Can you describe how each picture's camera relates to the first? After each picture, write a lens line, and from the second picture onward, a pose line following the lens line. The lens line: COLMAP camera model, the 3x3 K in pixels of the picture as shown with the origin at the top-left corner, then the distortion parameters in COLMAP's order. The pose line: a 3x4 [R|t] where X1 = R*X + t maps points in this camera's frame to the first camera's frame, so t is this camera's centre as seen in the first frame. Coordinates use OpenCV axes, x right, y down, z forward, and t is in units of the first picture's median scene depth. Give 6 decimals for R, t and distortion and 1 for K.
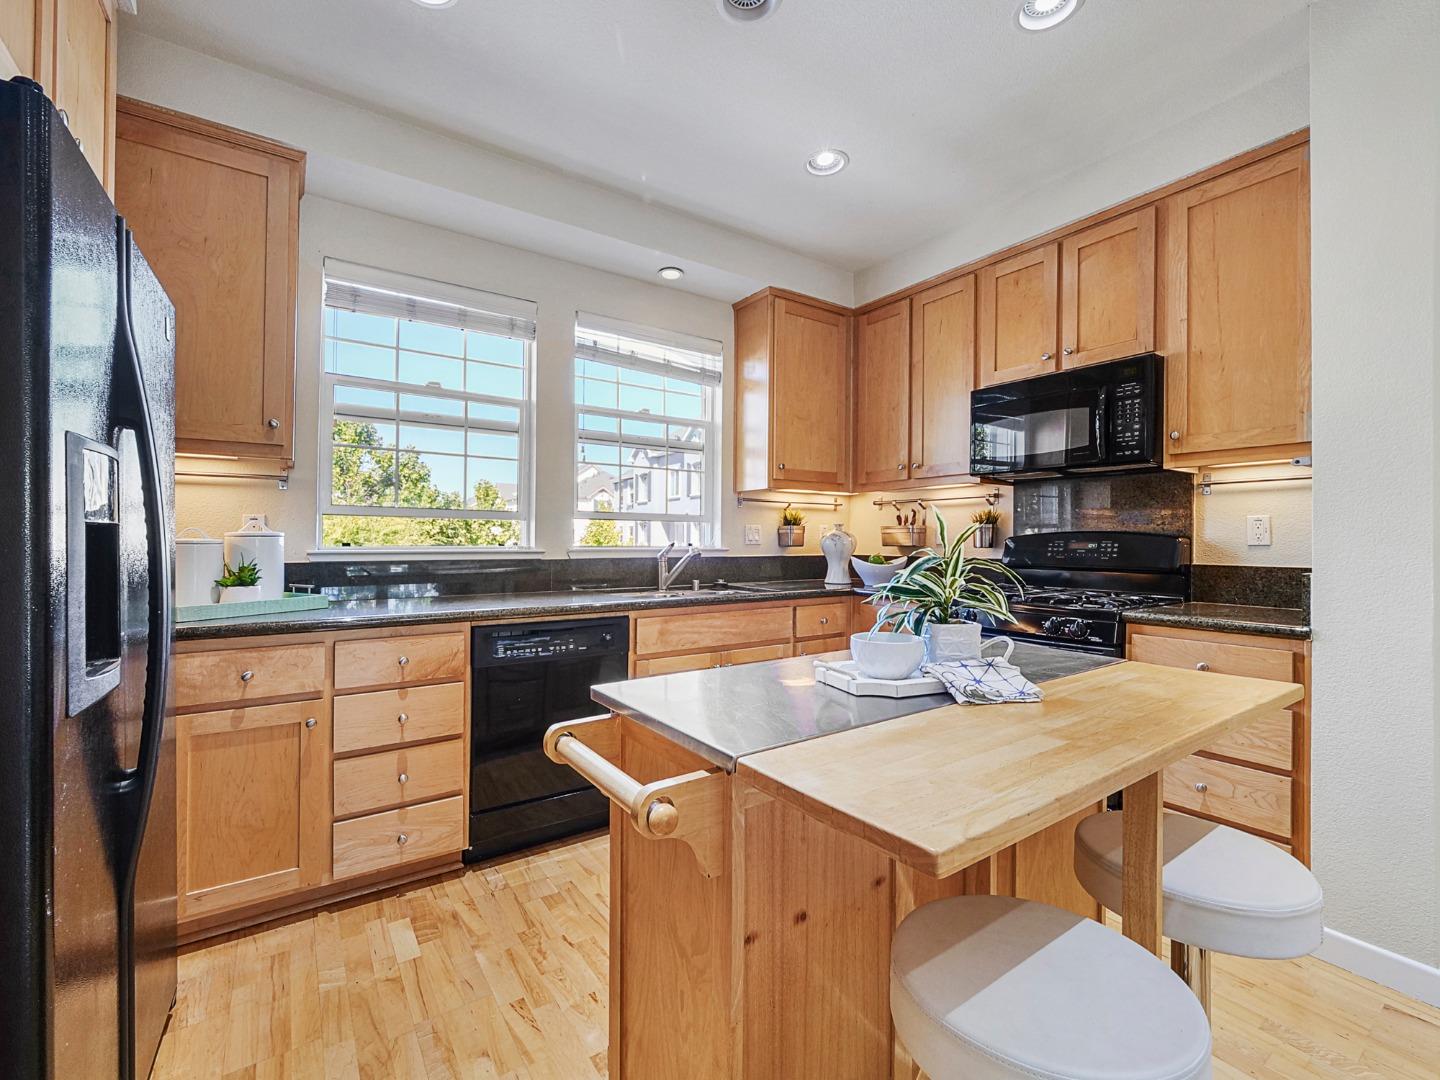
lens RADIAL K [[620.9, 0, 713.7], [0, 620.9, 539.6], [0, 0, 1]] dist [-0.008545, -0.000809]
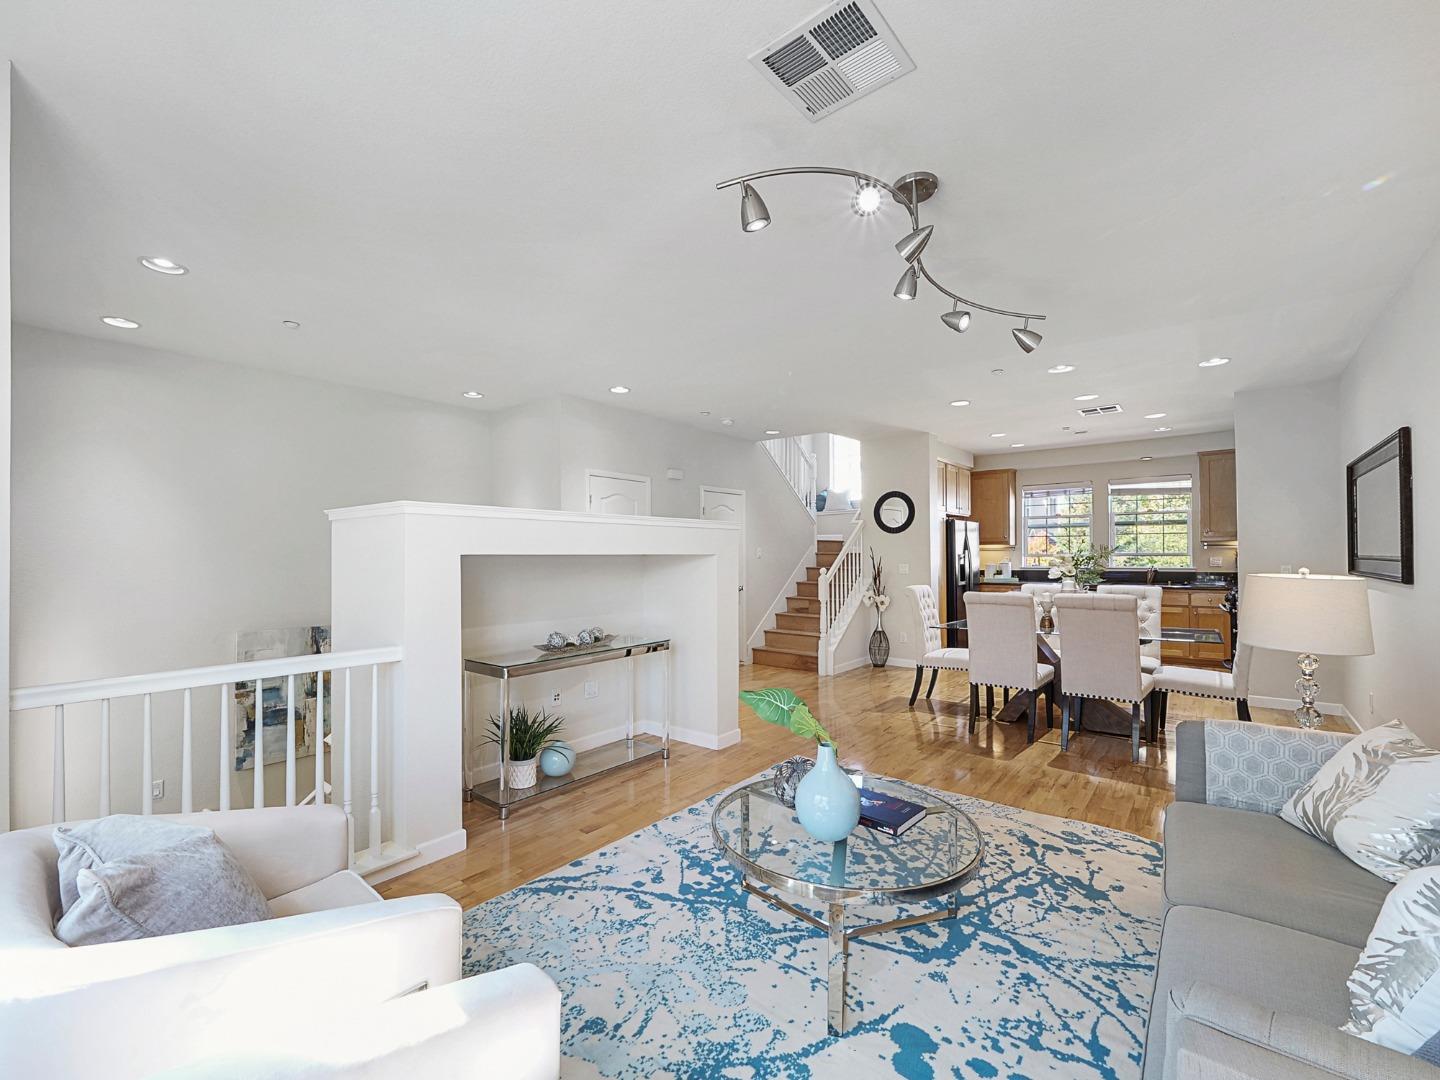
lens RADIAL K [[620.9, 0, 714.6], [0, 620.9, 551.6], [0, 0, 1]] dist [-0.008545, -0.000809]
pose [[0.282920, -0.005436, -0.959128, 1.916623], [0.006517, 0.999972, -0.003745, -0.056204], [0.959121, -0.005191, 0.282948, -1.445219]]
